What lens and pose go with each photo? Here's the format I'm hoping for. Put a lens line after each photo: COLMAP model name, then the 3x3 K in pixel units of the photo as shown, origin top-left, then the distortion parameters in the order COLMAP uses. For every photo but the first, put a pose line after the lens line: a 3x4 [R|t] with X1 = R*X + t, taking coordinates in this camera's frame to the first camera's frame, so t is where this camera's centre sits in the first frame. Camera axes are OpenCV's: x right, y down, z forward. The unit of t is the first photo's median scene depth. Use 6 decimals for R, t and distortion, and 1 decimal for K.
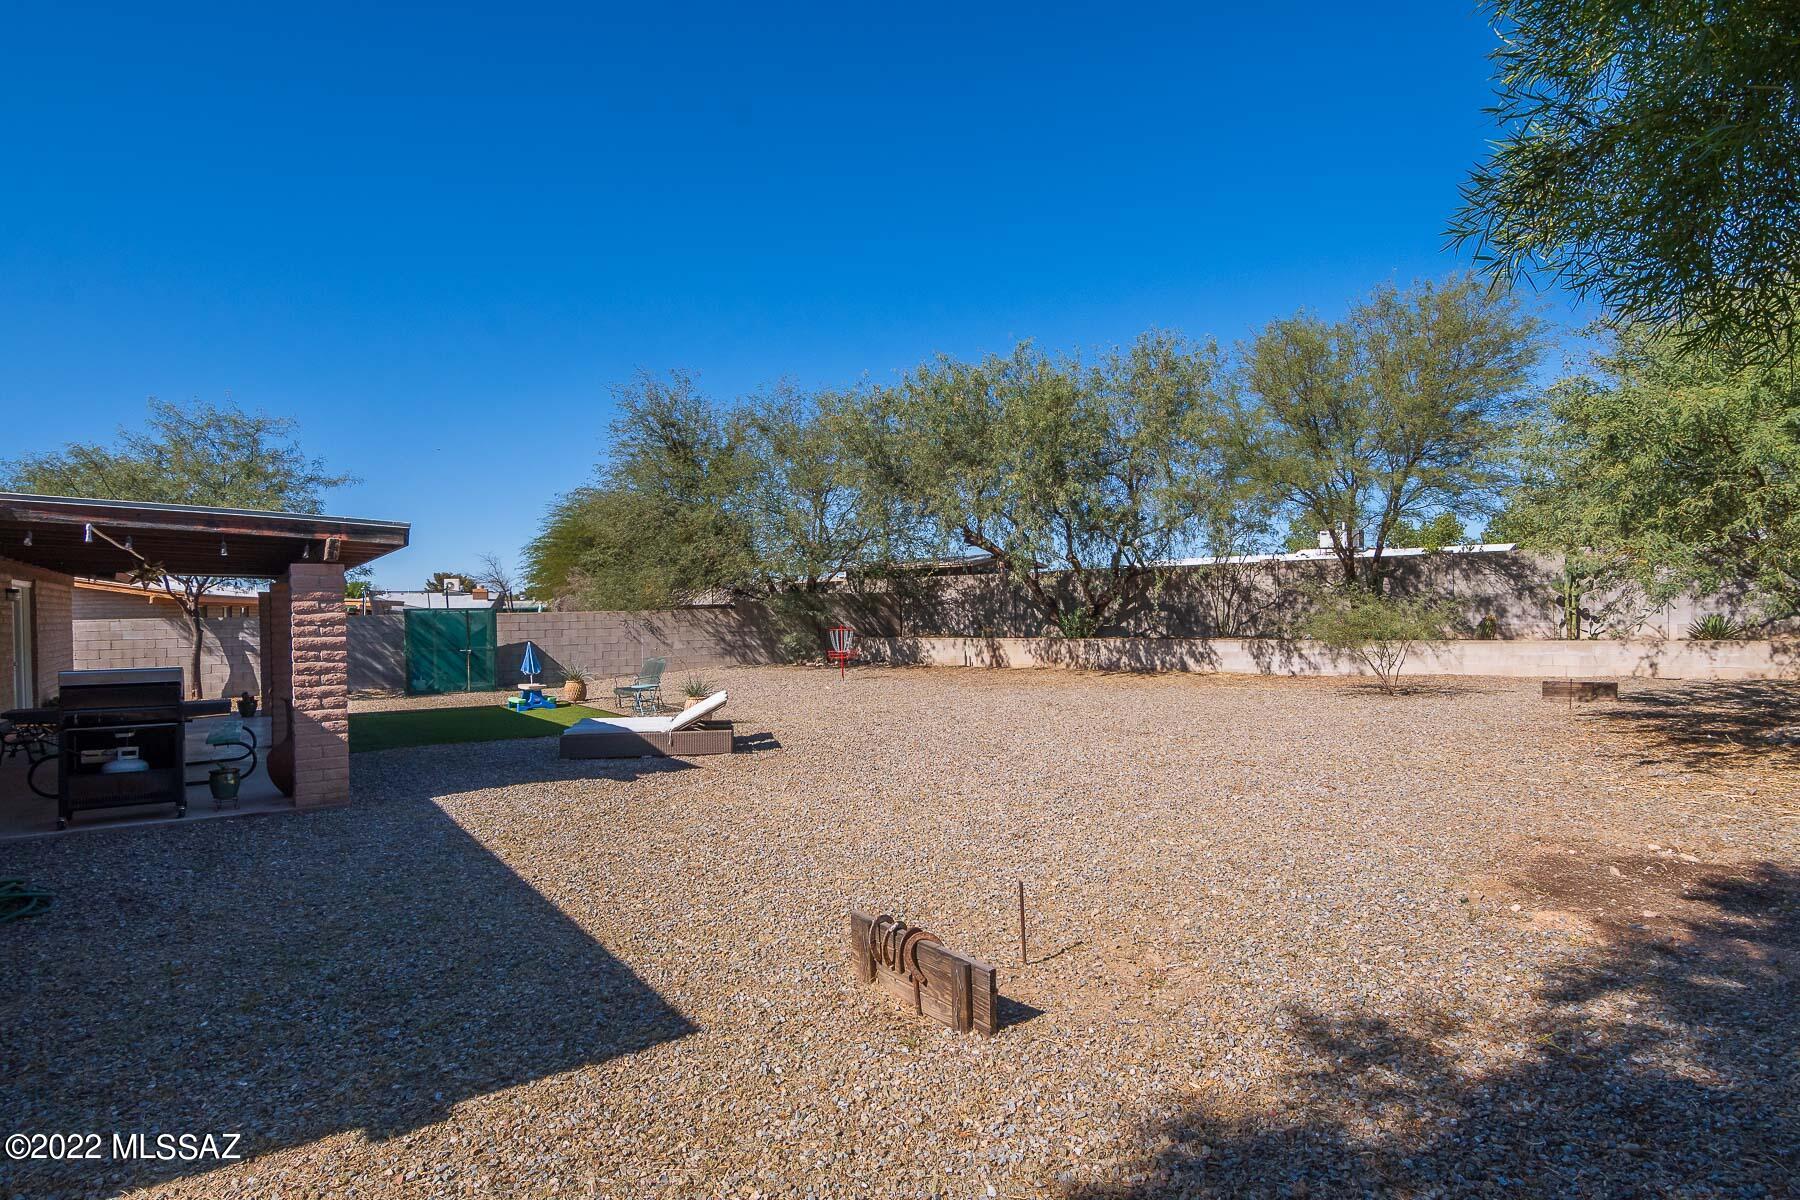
lens RADIAL K [[909.2, 0, 903.5], [0, 909.2, 623.4], [0, 0, 1]] dist [-0.023837, -0.001210]
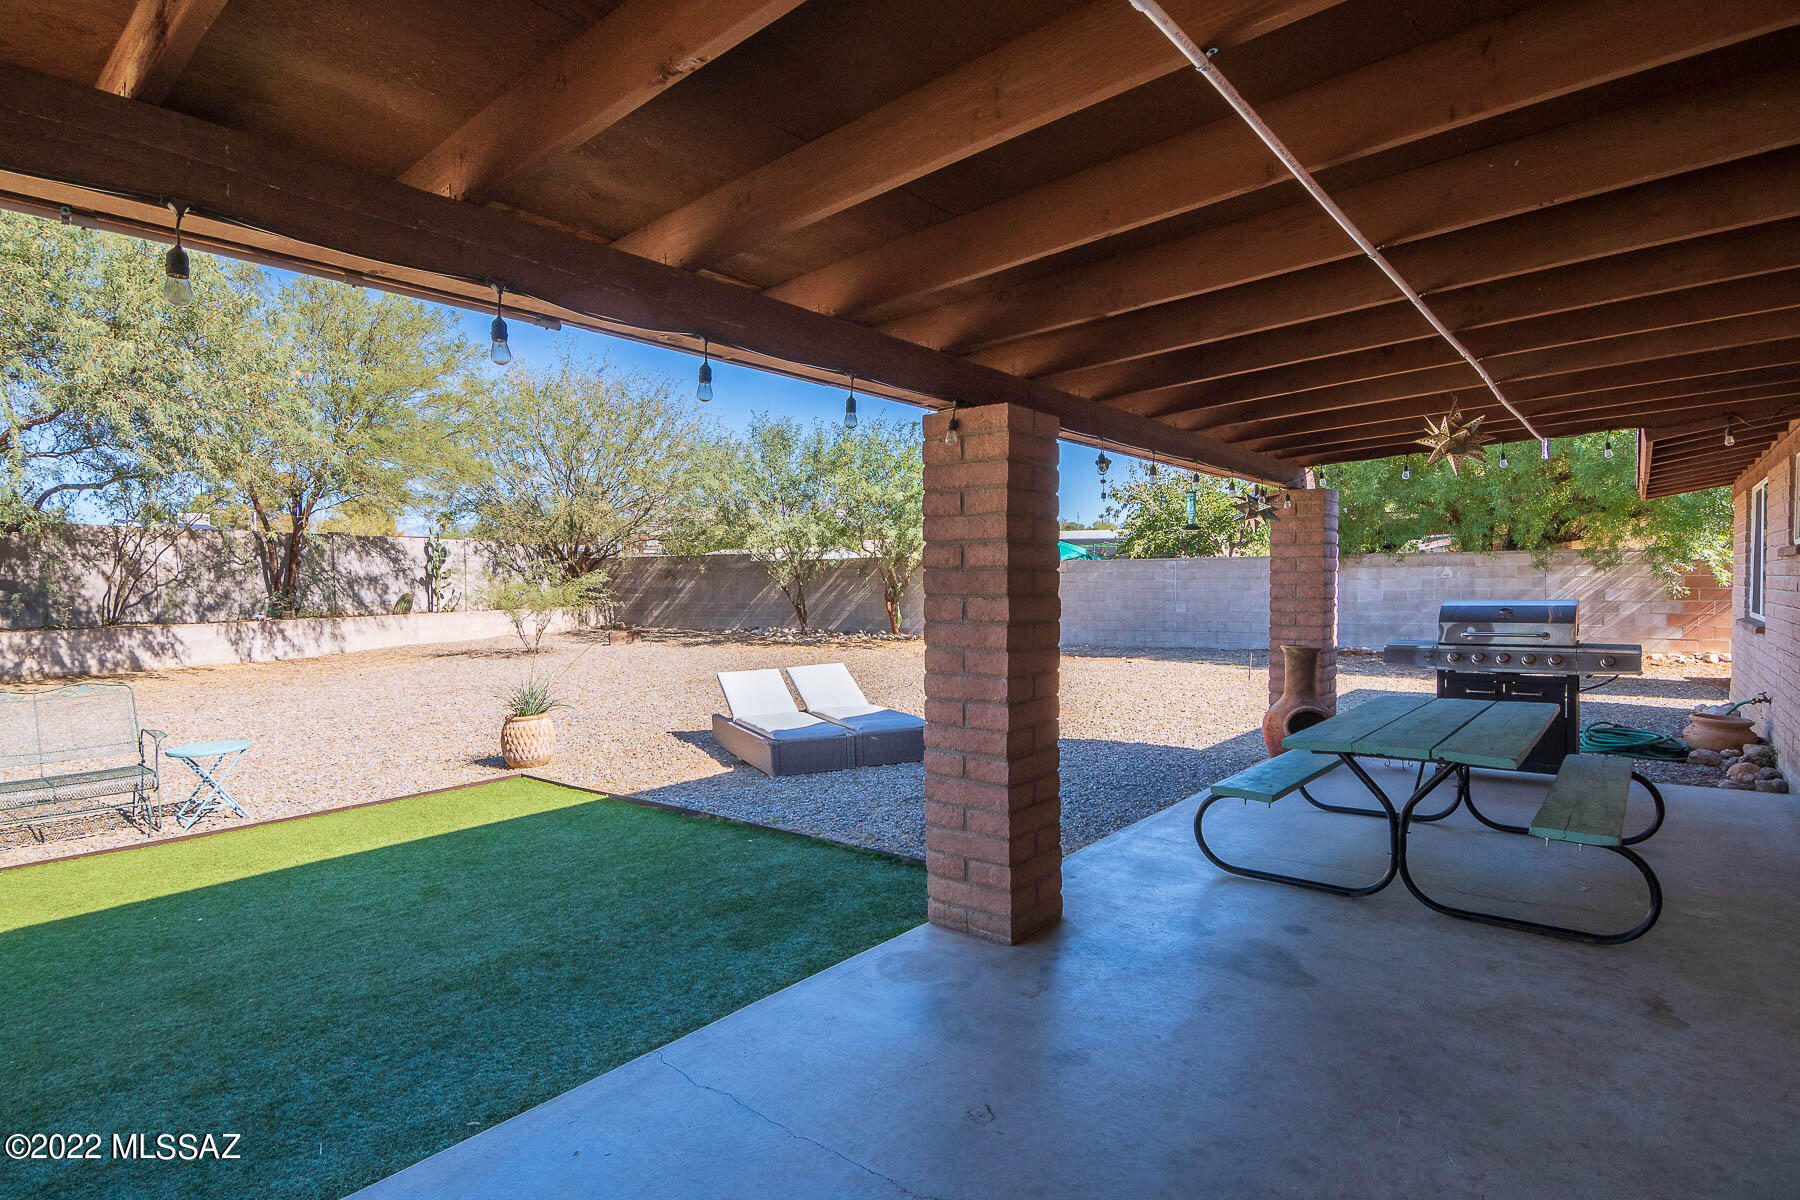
lens RADIAL K [[909.2, 0, 903.5], [0, 909.2, 623.4], [0, 0, 1]] dist [-0.023837, -0.001210]
pose [[-0.260572, -0.024752, 0.965137, -0.506232], [0.028920, 0.999023, 0.033429, 0.008281], [-0.965021, 0.036622, -0.259602, 0.554071]]
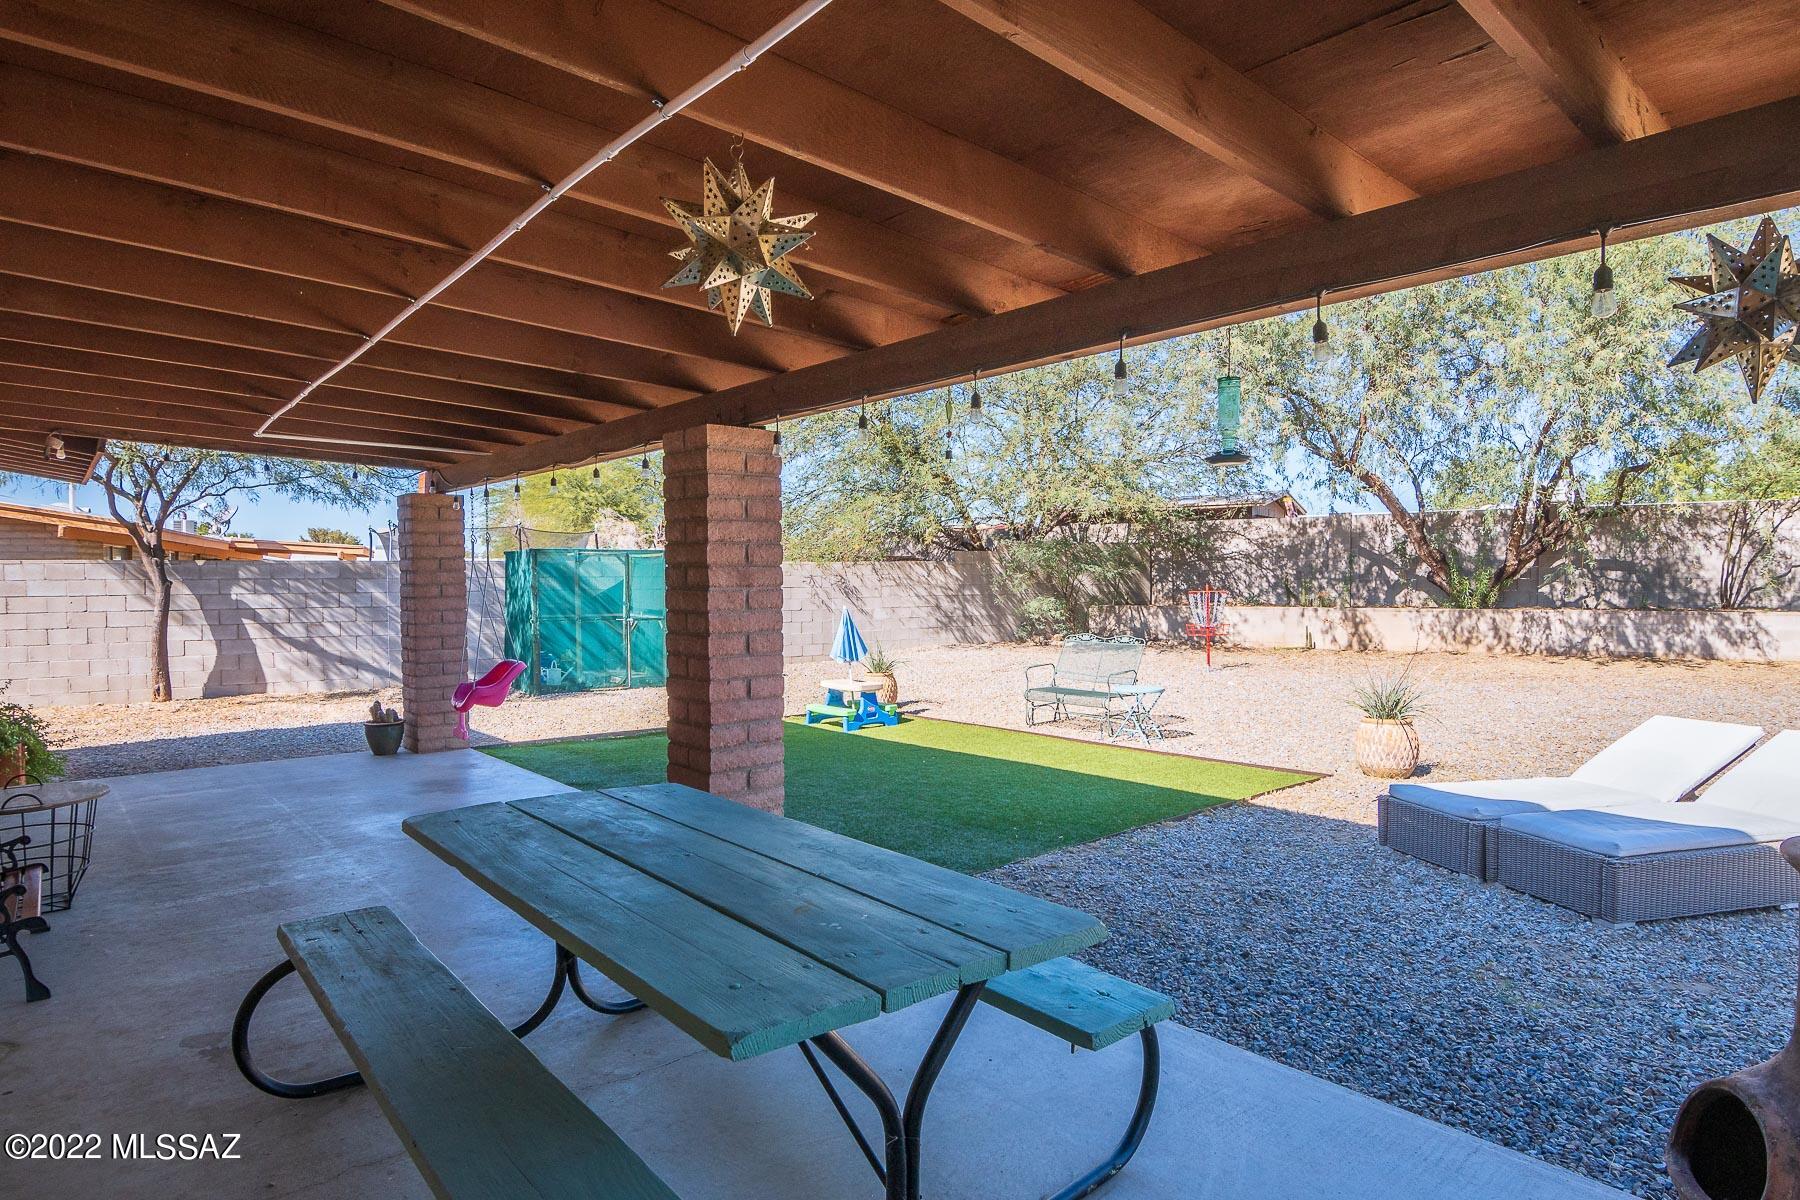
lens RADIAL K [[1007.3, 0, 900.0], [0, 1007.3, 600.0], [0, 0, 1]] dist [0.001927, -0.015156]
pose [[0.996761, 0.009123, 0.079902, -0.328024], [-0.009590, 0.999939, 0.005471, 0.010262], [-0.079847, -0.006220, 0.996788, 0.285669]]
